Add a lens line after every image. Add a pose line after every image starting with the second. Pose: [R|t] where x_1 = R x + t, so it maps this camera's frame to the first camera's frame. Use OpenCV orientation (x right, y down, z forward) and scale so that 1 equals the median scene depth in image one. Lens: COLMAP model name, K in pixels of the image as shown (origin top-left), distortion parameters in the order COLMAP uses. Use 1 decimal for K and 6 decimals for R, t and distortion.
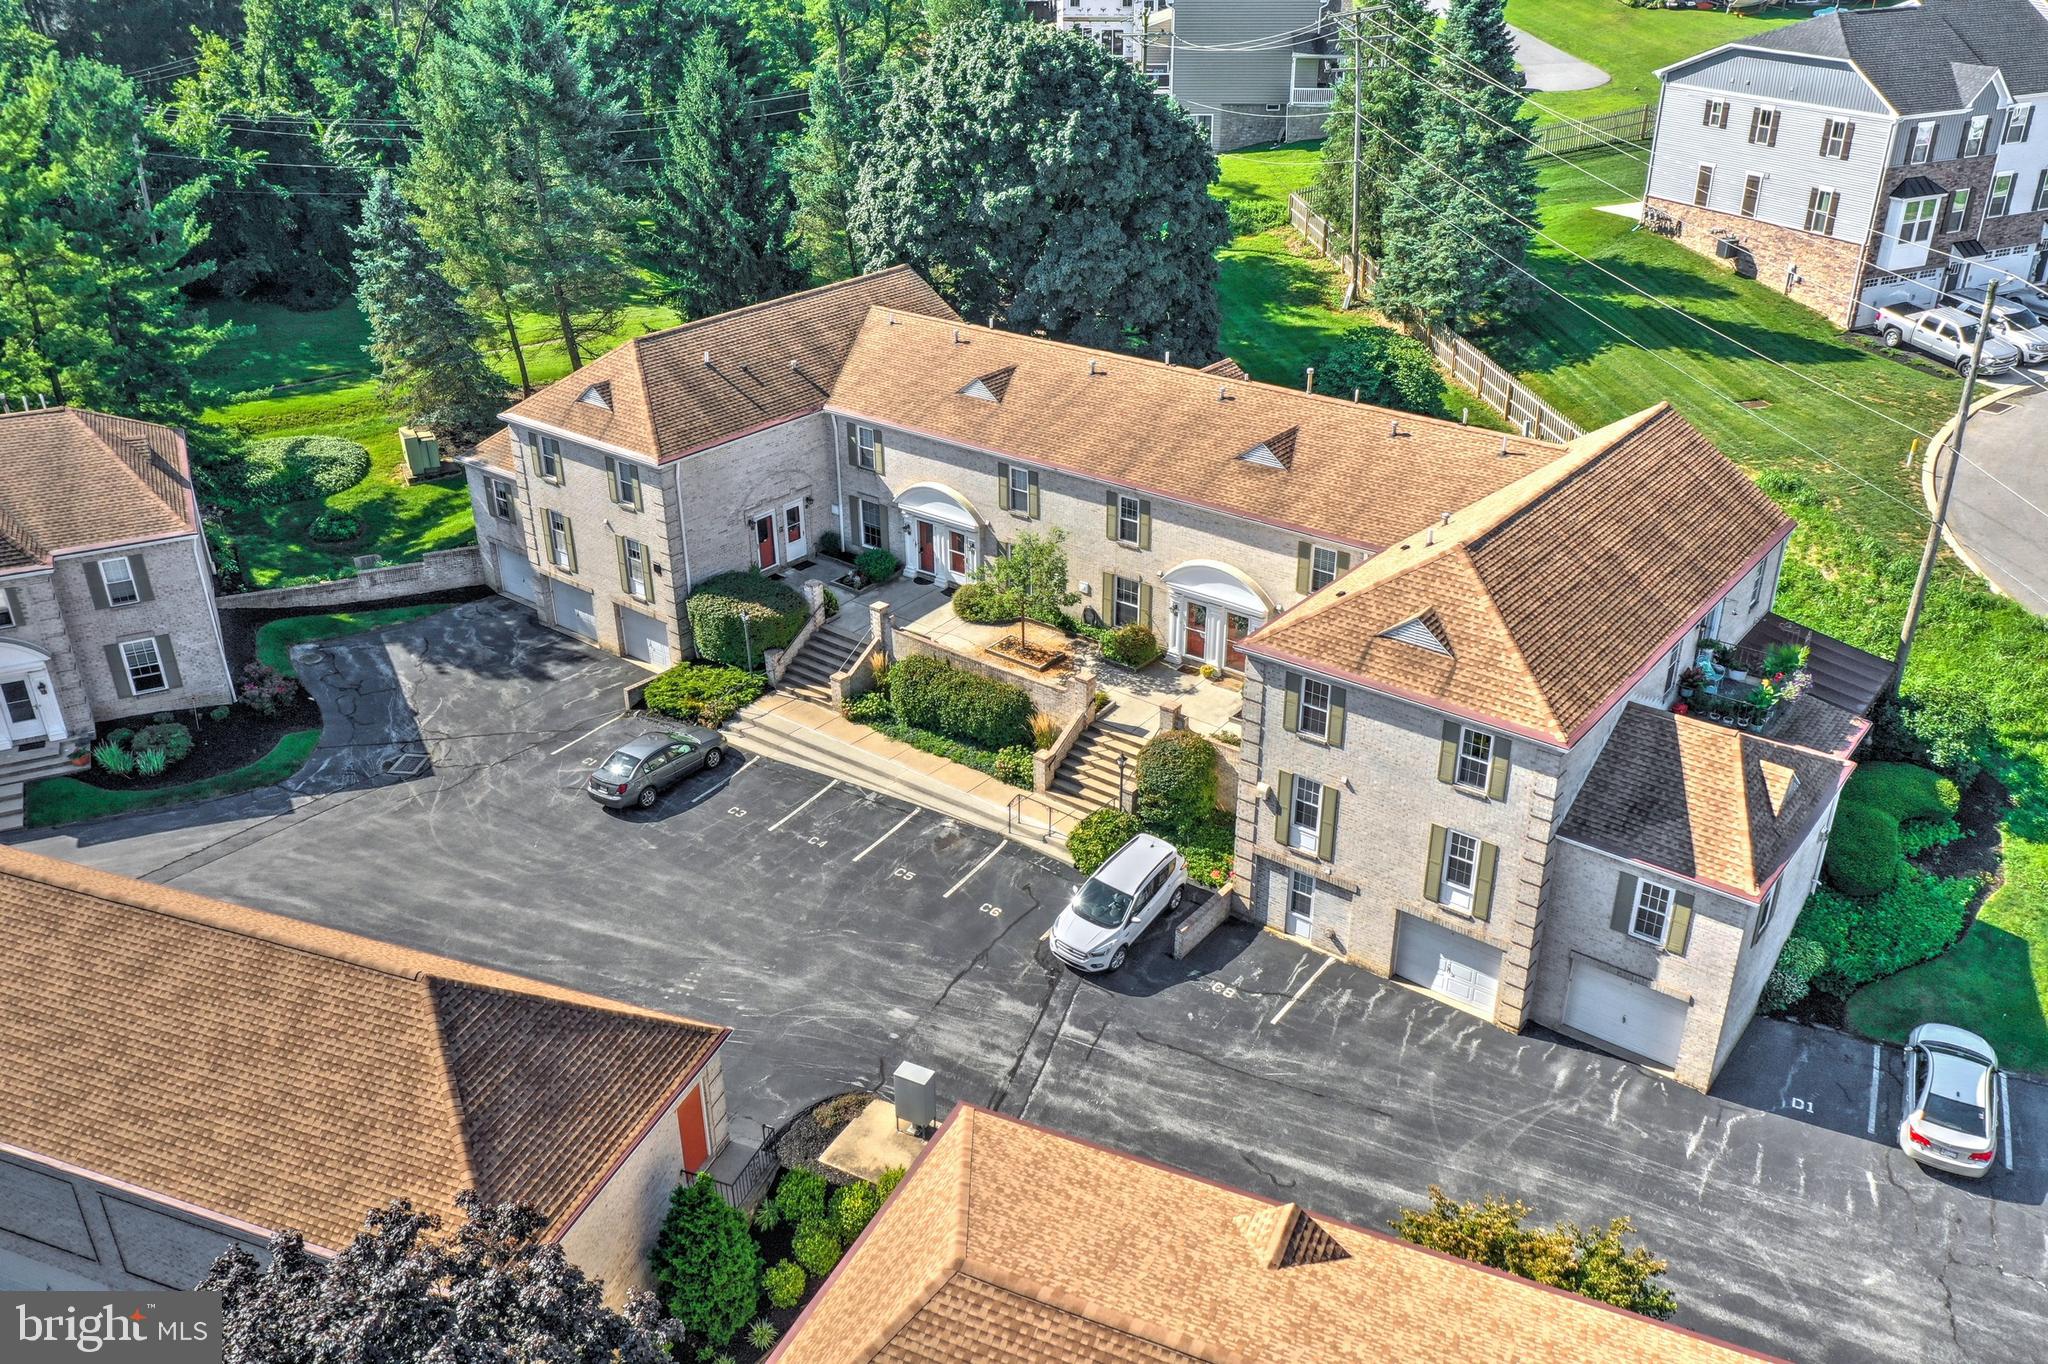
lens RADIAL K [[1634.0, 0, 1029.4], [0, 1634.0, 682.1], [0, 0, 1]] dist [0.001781, 0.000705]
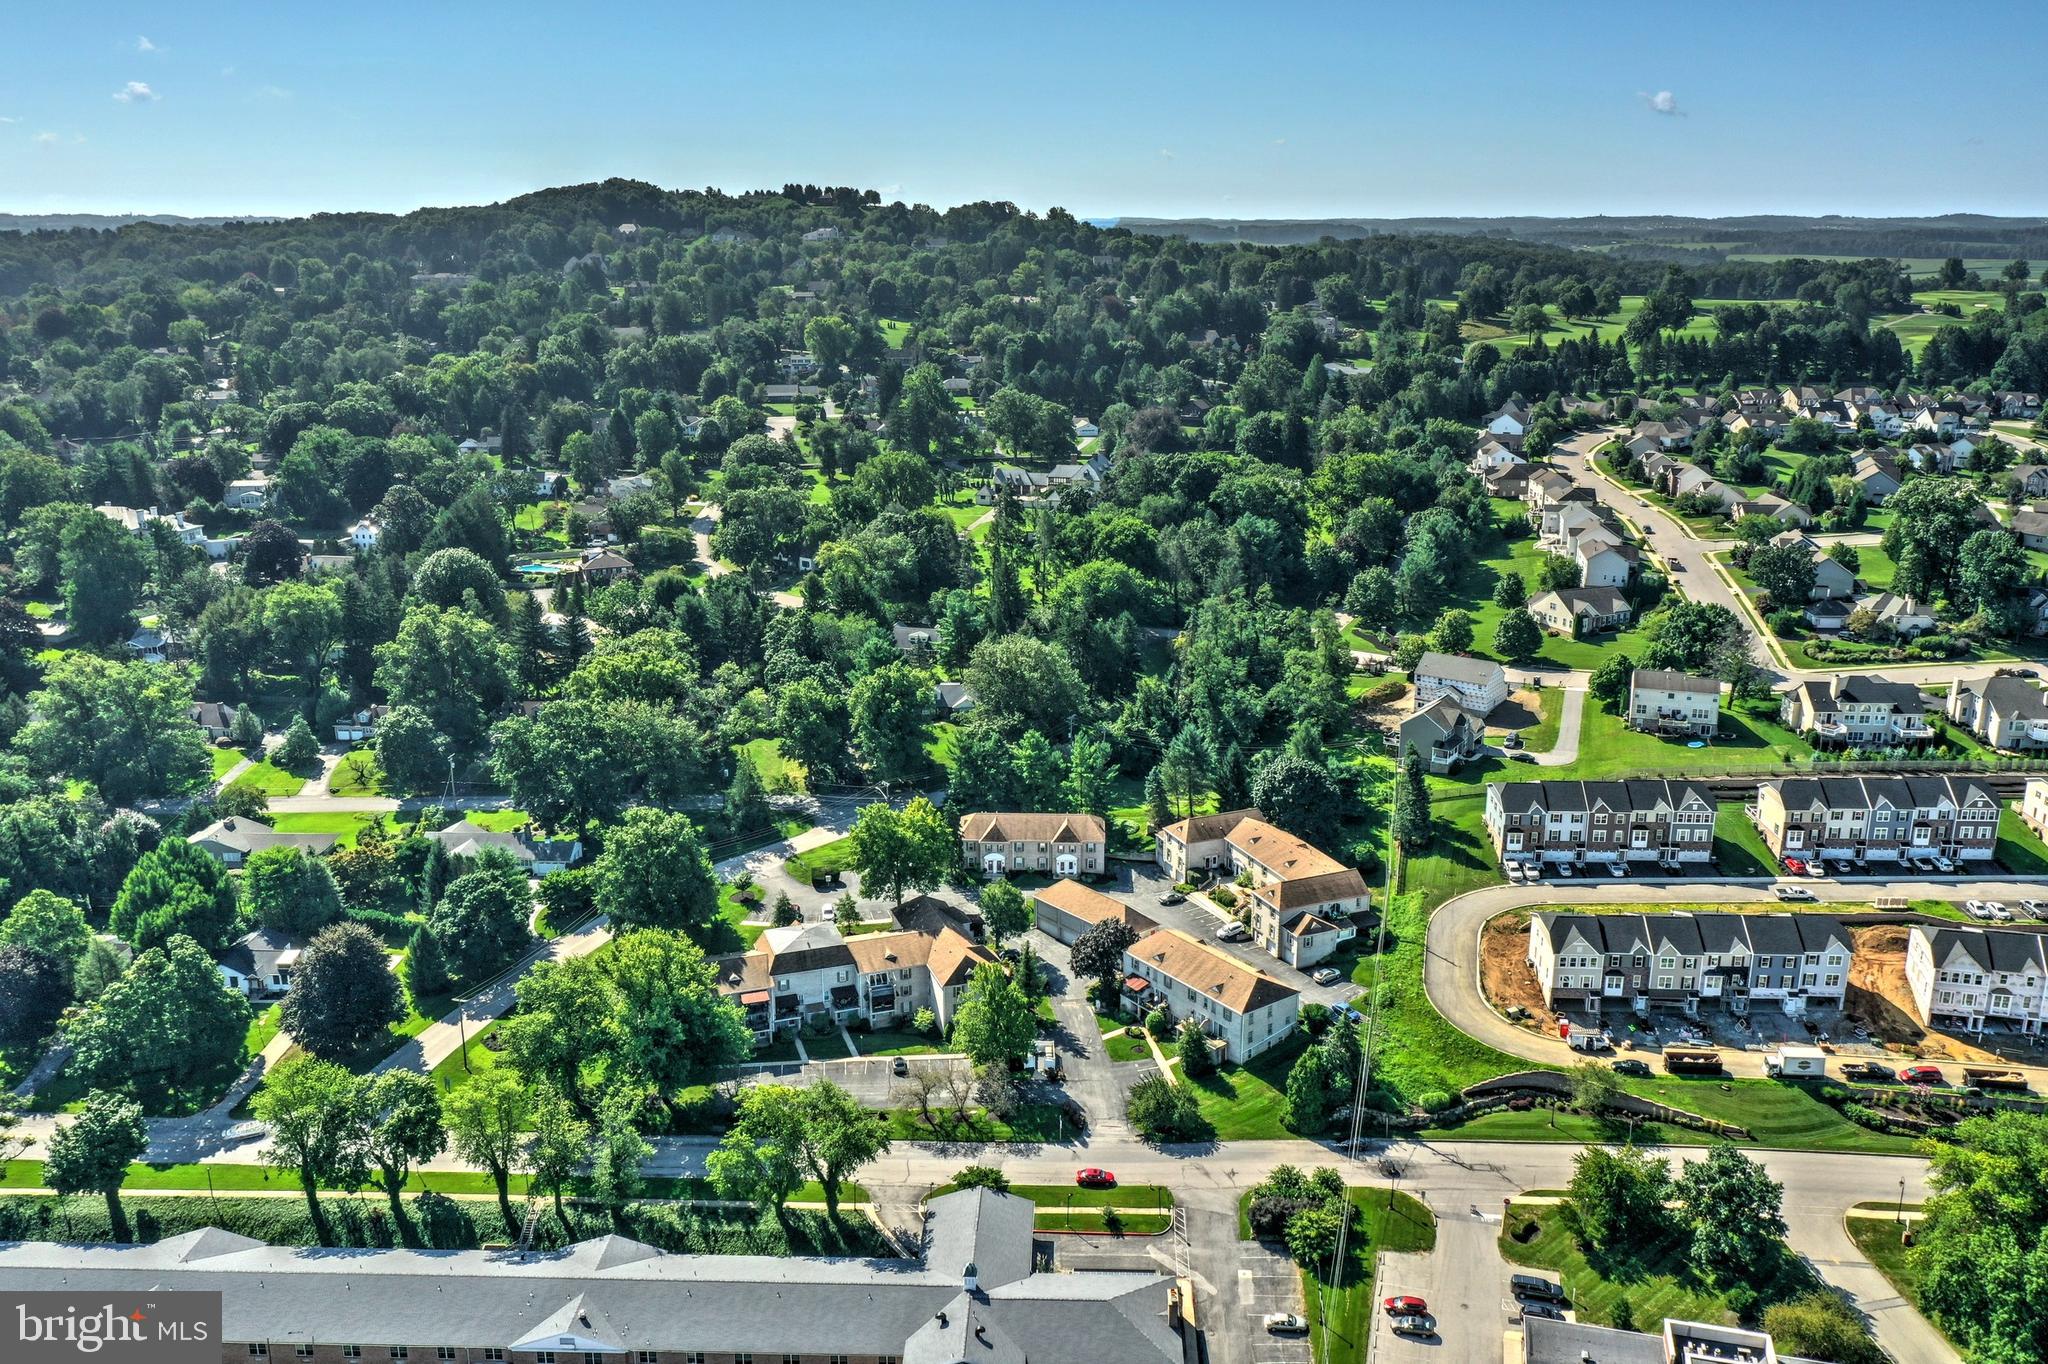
lens RADIAL K [[1598.0, 0, 1033.3], [0, 1598.0, 732.6], [0, 0, 1]] dist [-0.002317, 0.000494]
pose [[0.877358, 0.147839, -0.456495, 1.576939], [-0.219186, 0.969777, -0.107195, 0.171150], [0.426850, 0.194106, 0.883245, -3.684276]]
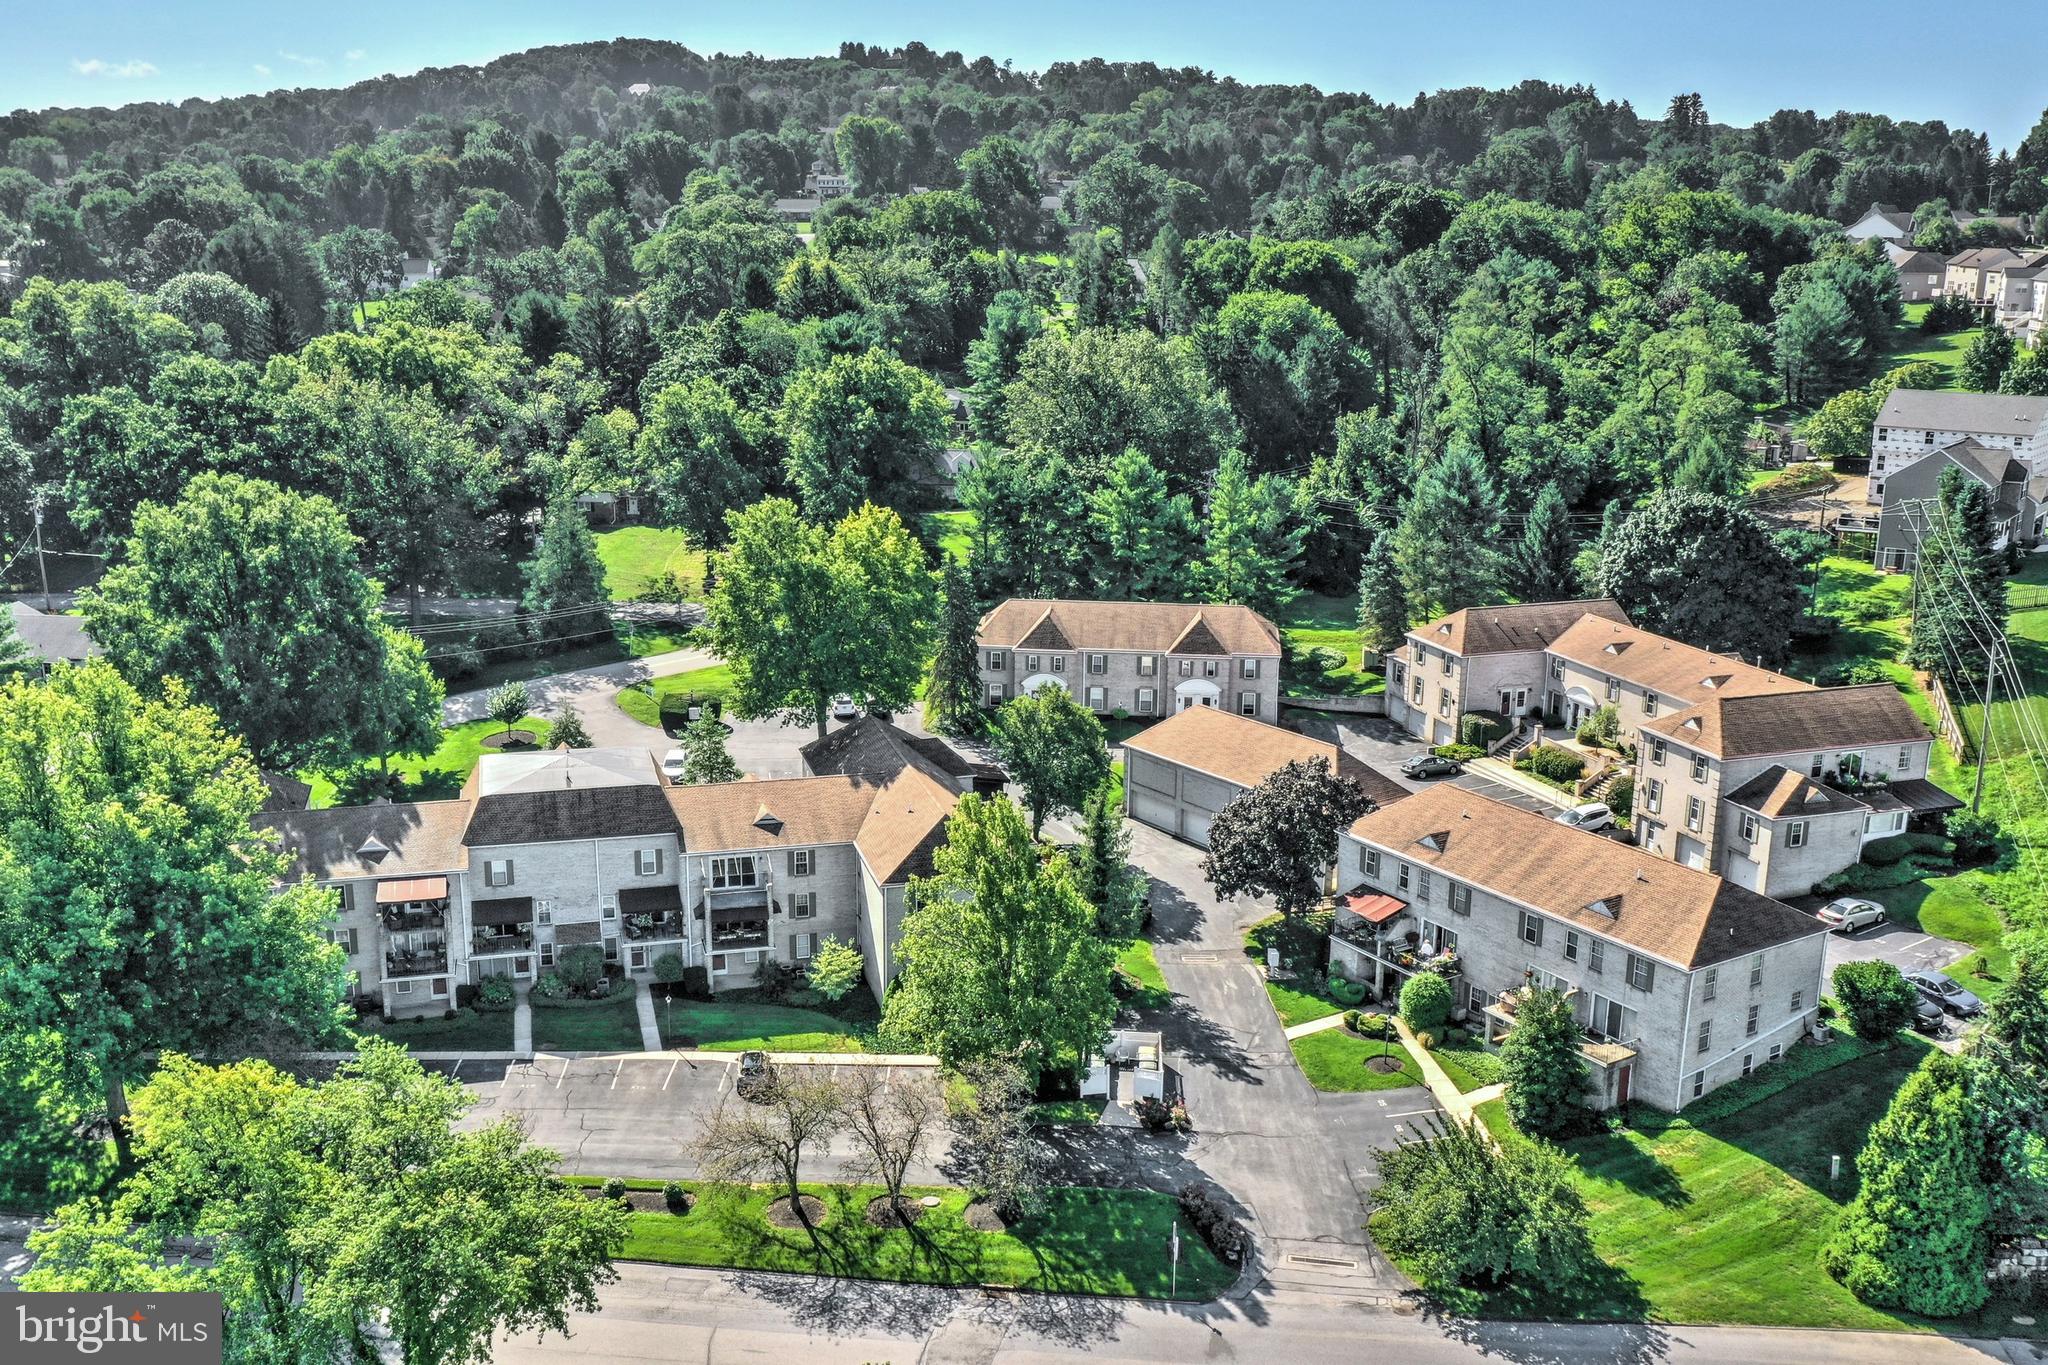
lens RADIAL K [[1861.7, 0, 986.3], [0, 1861.7, 733.6], [0, 0, 1]] dist [0.000232, 0.000388]
pose [[0.831374, 0.154974, -0.533667, 0.648252], [-0.259436, 0.957491, -0.126112, 0.484900], [0.491438, 0.243298, 0.836239, -1.553653]]
